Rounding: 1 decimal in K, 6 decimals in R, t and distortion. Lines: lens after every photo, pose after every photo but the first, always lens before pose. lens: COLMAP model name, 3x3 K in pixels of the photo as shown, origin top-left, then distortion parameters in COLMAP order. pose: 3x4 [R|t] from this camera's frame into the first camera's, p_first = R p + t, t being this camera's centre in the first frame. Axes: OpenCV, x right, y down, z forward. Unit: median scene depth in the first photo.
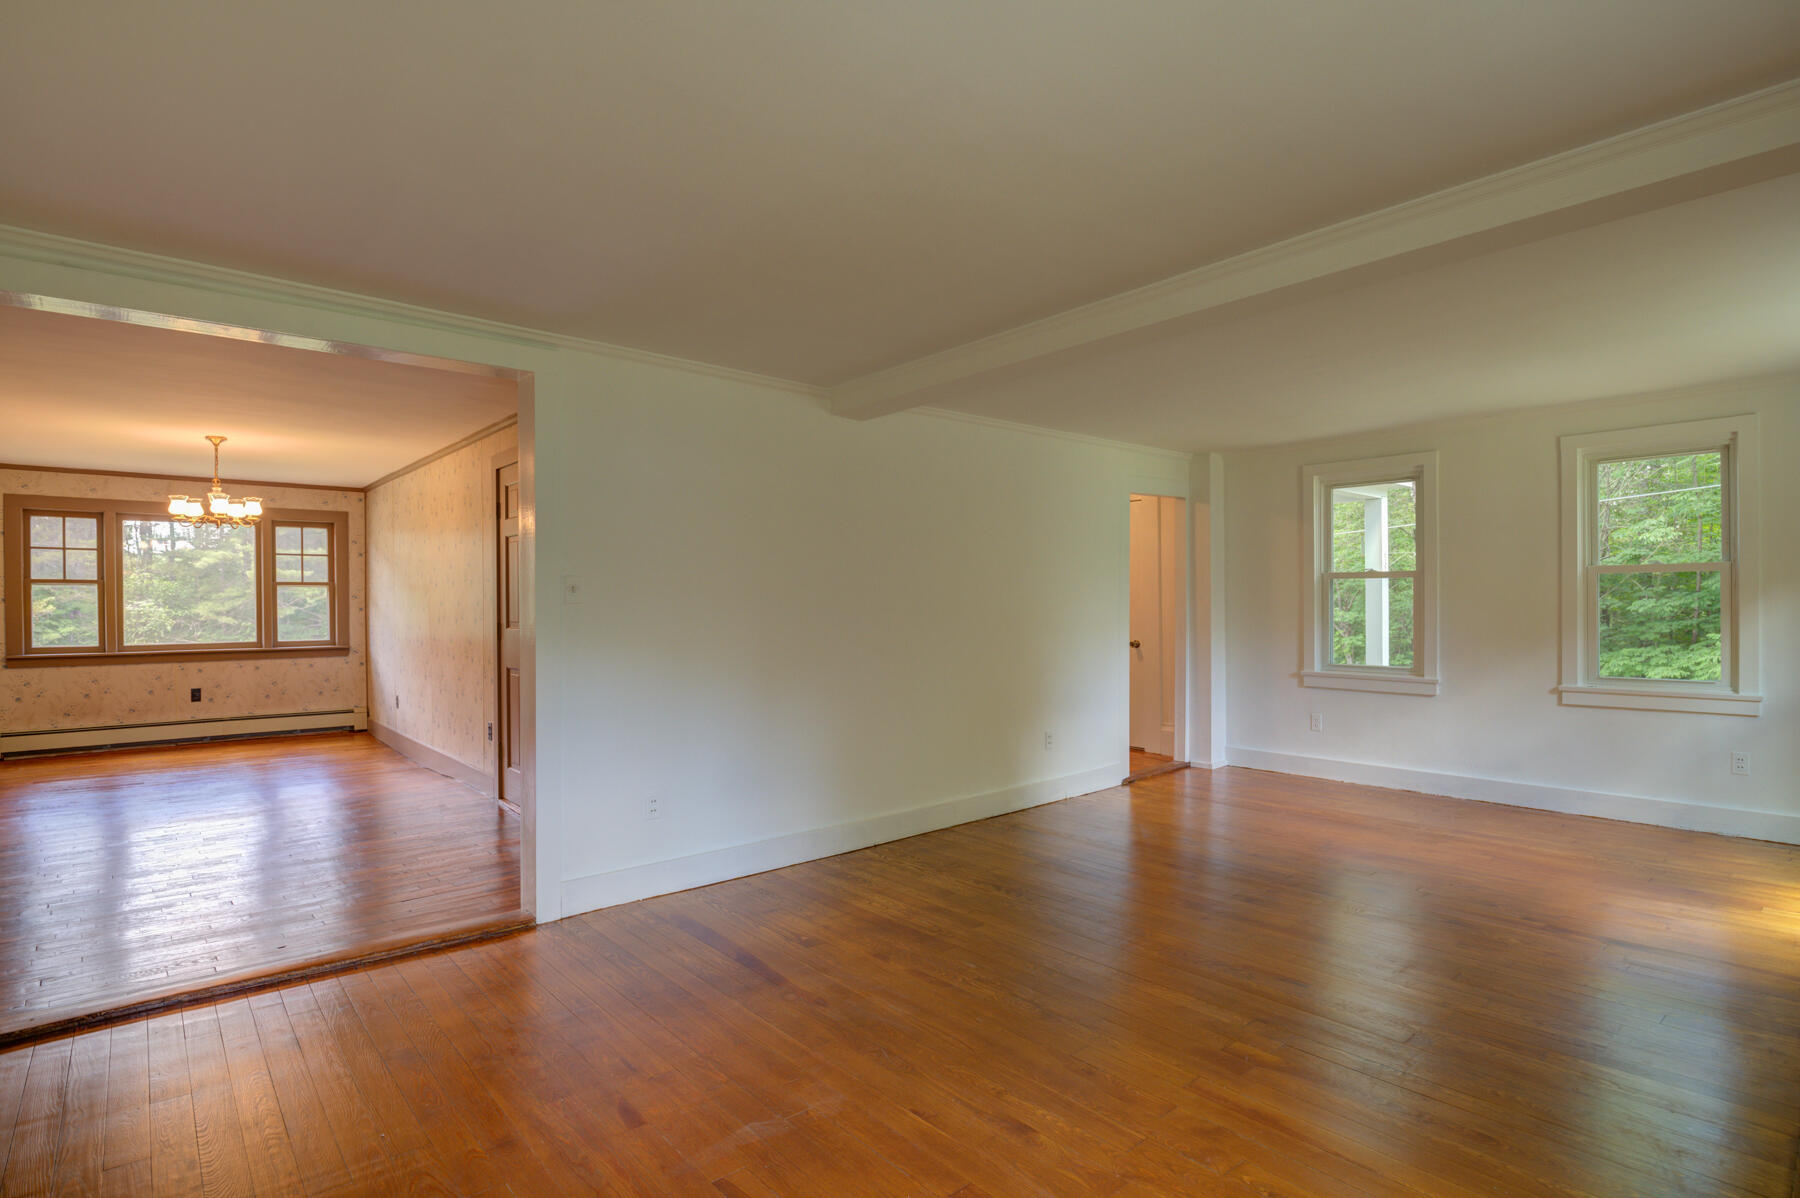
lens RADIAL K [[911.0, 0, 905.7], [0, 911.0, 608.2], [0, 0, 1]] dist [-0.020262, -0.000434]
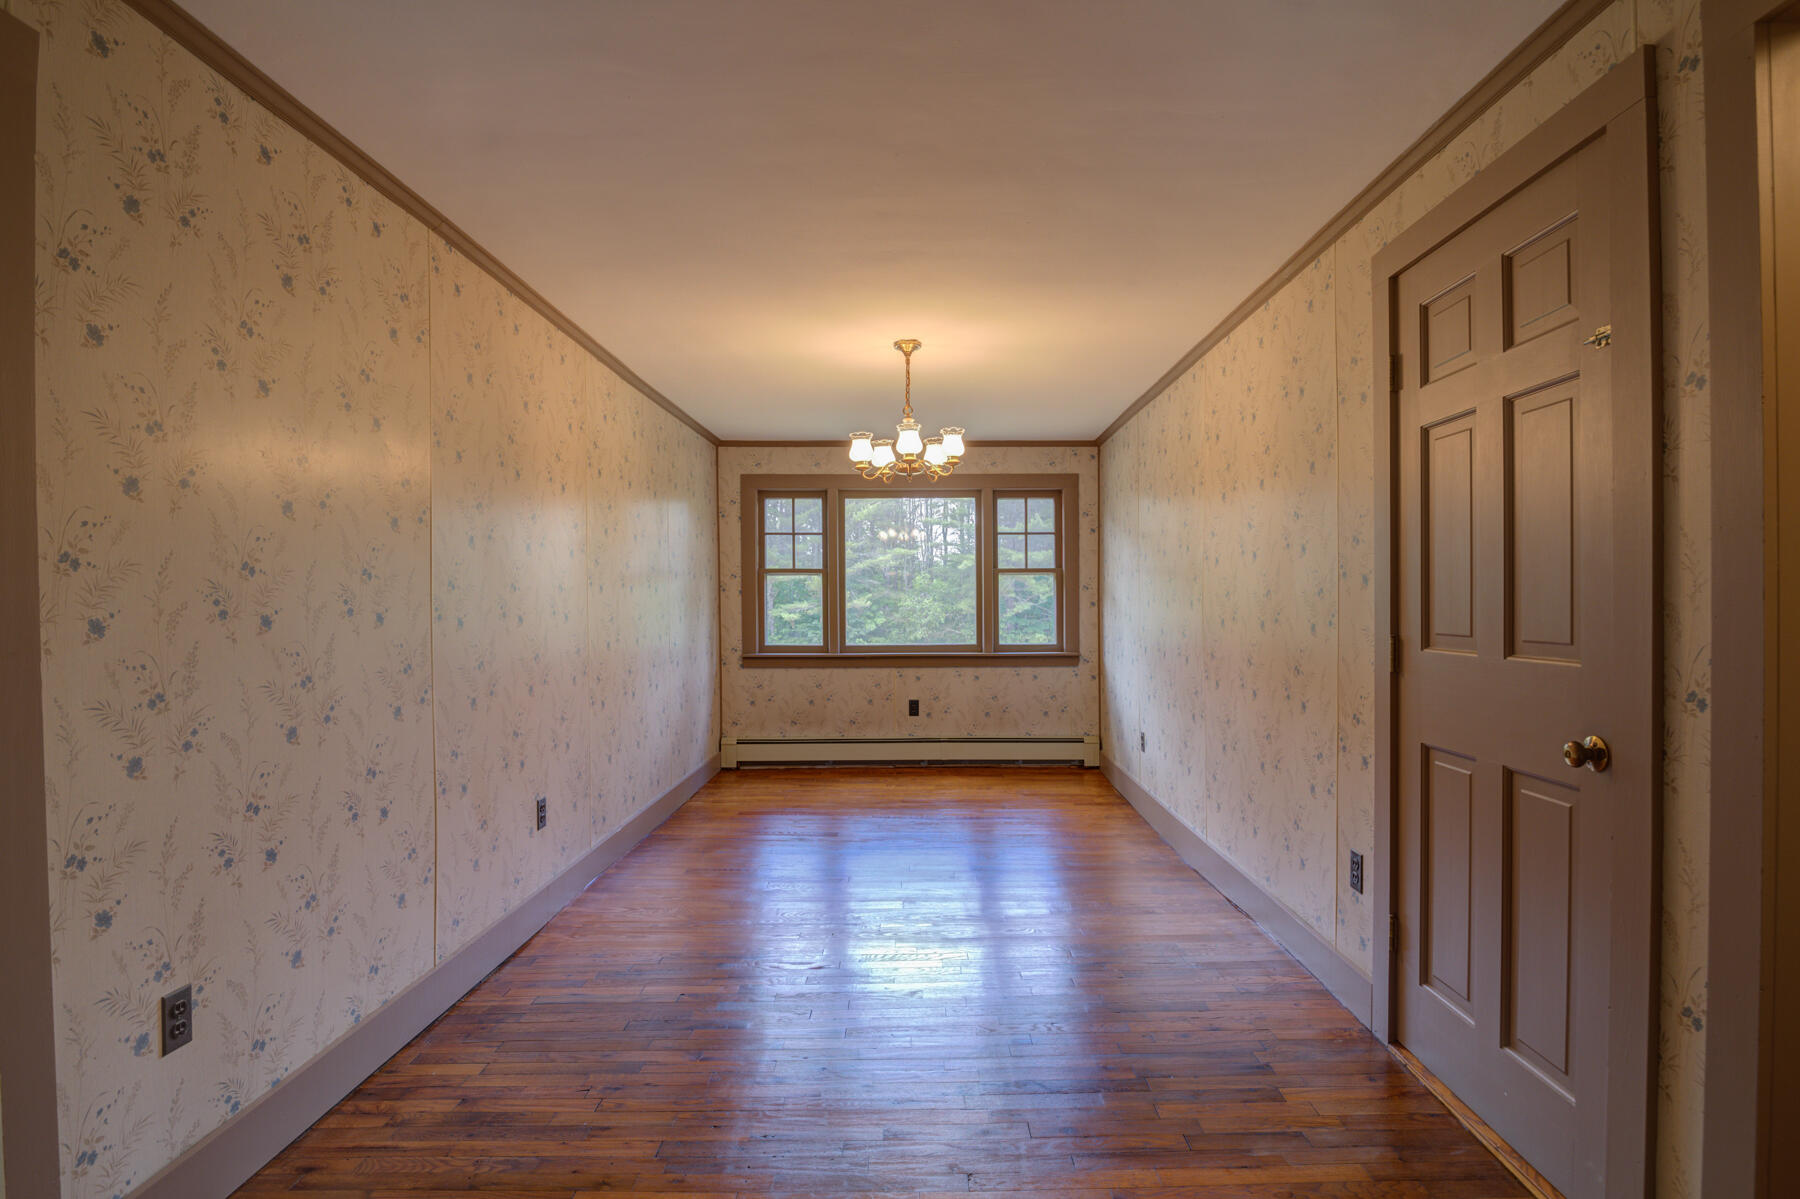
lens RADIAL K [[911.0, 0, 902.9], [0, 911.0, 602.1], [0, 0, 1]] dist [-0.020262, -0.000434]
pose [[0.740978, 0.002408, -0.671525, -0.237423], [-0.005035, 0.999985, -0.001970, 0.001769], [0.671510, 0.004841, 0.740980, 0.374431]]
